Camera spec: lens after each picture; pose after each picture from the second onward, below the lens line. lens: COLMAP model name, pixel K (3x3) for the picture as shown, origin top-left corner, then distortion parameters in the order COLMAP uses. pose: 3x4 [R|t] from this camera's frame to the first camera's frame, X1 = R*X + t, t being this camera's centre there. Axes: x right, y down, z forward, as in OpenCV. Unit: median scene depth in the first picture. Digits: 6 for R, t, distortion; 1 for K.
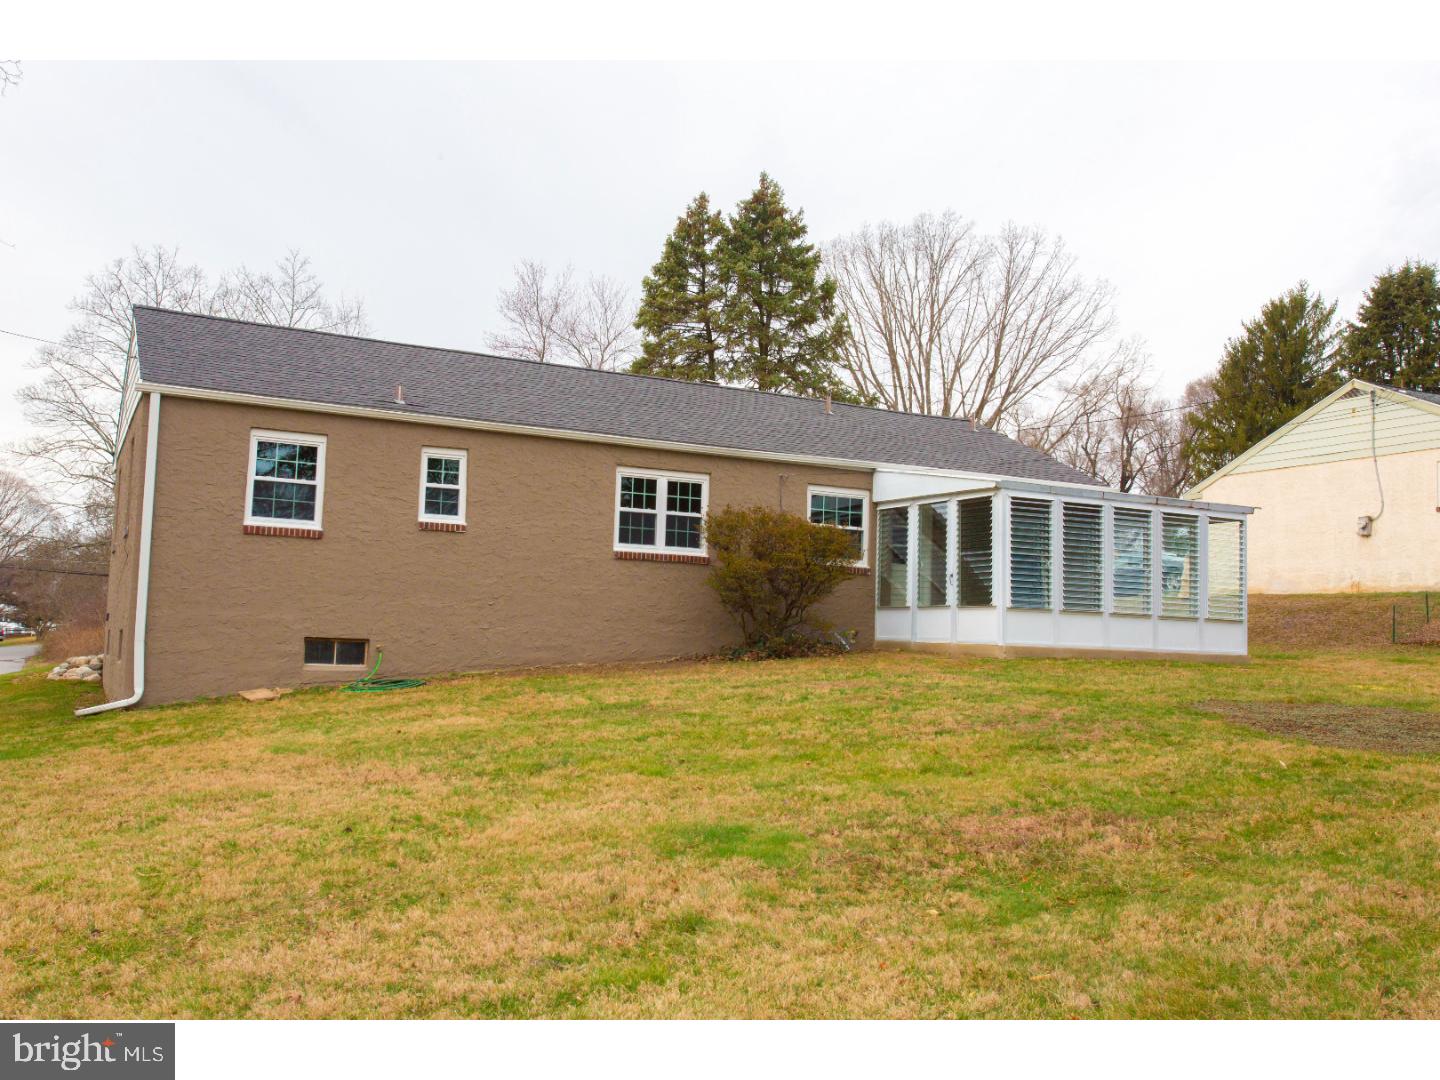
lens RADIAL K [[1399.1, 0, 721.2], [0, 1399.1, 540.4], [0, 0, 1]] dist [-0.003704, -0.023714]
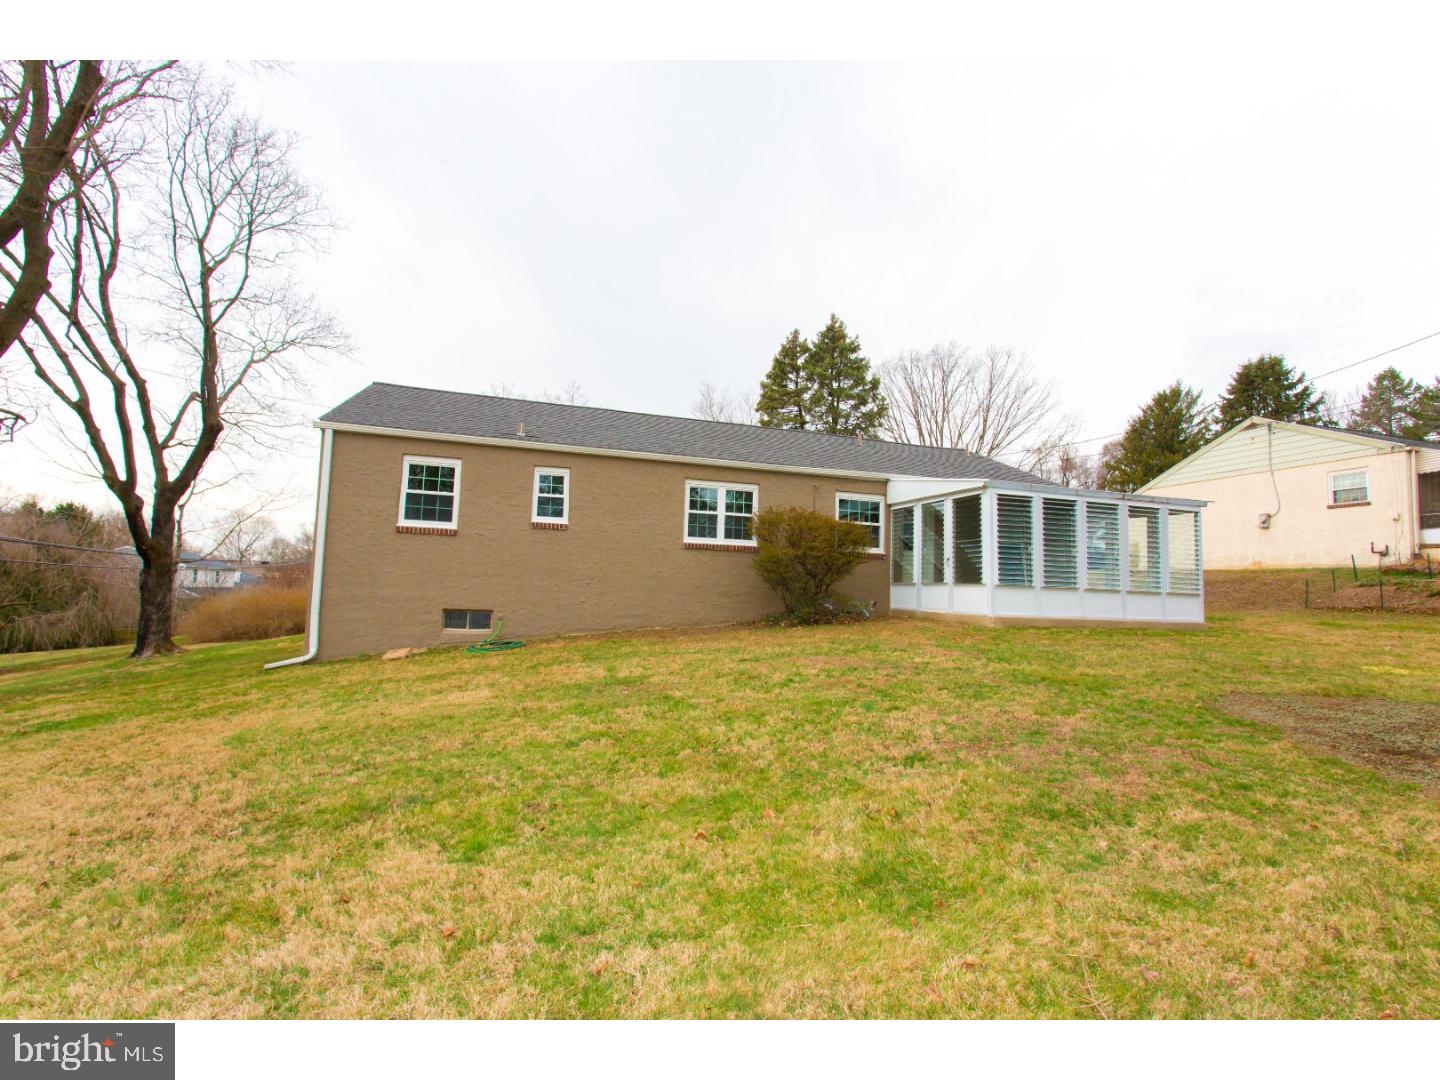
lens RADIAL K [[701.1, 0, 714.8], [0, 701.1, 536.5], [0, 0, 1]] dist [0.000897, 0.000199]
pose [[0.984591, -0.013747, -0.174332, 0.042895], [0.012298, 0.999880, -0.009386, 0.005189], [0.174440, 0.007098, 0.984642, 0.215053]]
